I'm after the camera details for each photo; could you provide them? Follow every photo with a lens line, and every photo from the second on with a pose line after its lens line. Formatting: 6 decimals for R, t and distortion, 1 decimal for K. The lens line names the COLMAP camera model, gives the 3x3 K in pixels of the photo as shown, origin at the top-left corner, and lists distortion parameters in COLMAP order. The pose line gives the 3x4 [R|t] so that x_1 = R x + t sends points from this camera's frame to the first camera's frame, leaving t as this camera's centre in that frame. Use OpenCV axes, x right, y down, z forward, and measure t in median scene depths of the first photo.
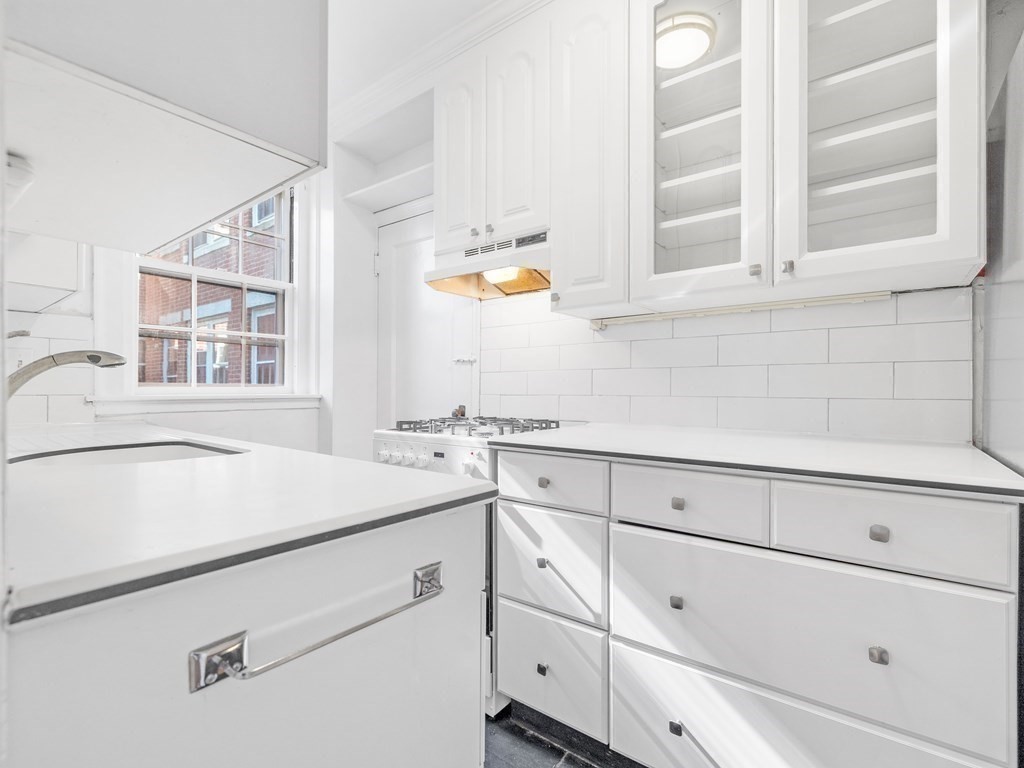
lens RADIAL K [[489.8, 0, 512.0], [0, 489.8, 384.0], [0, 0, 1]] dist [0.000267, 0.000346]
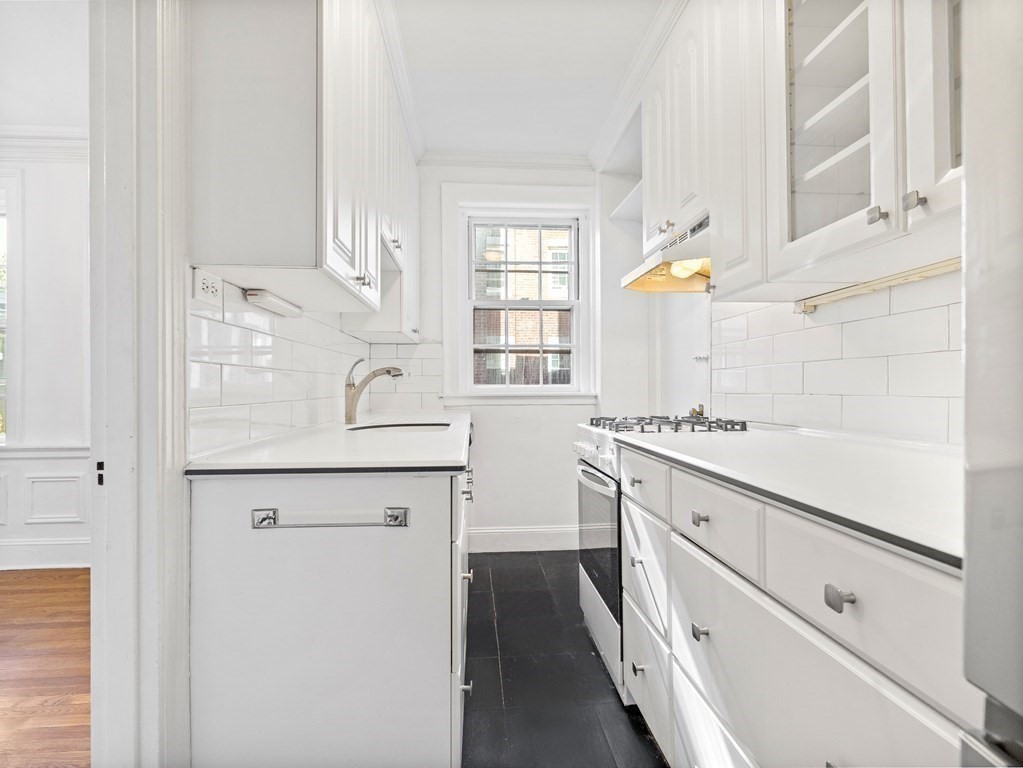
lens RADIAL K [[489.3, 0, 511.5], [0, 489.3, 384.0], [0, 0, 1]] dist [0.000267, 0.000346]
pose [[0.676631, -0.012828, -0.736211, 0.465981], [0.015141, 0.999879, -0.003507, 0.002075], [0.736167, -0.008774, 0.676743, 0.101684]]
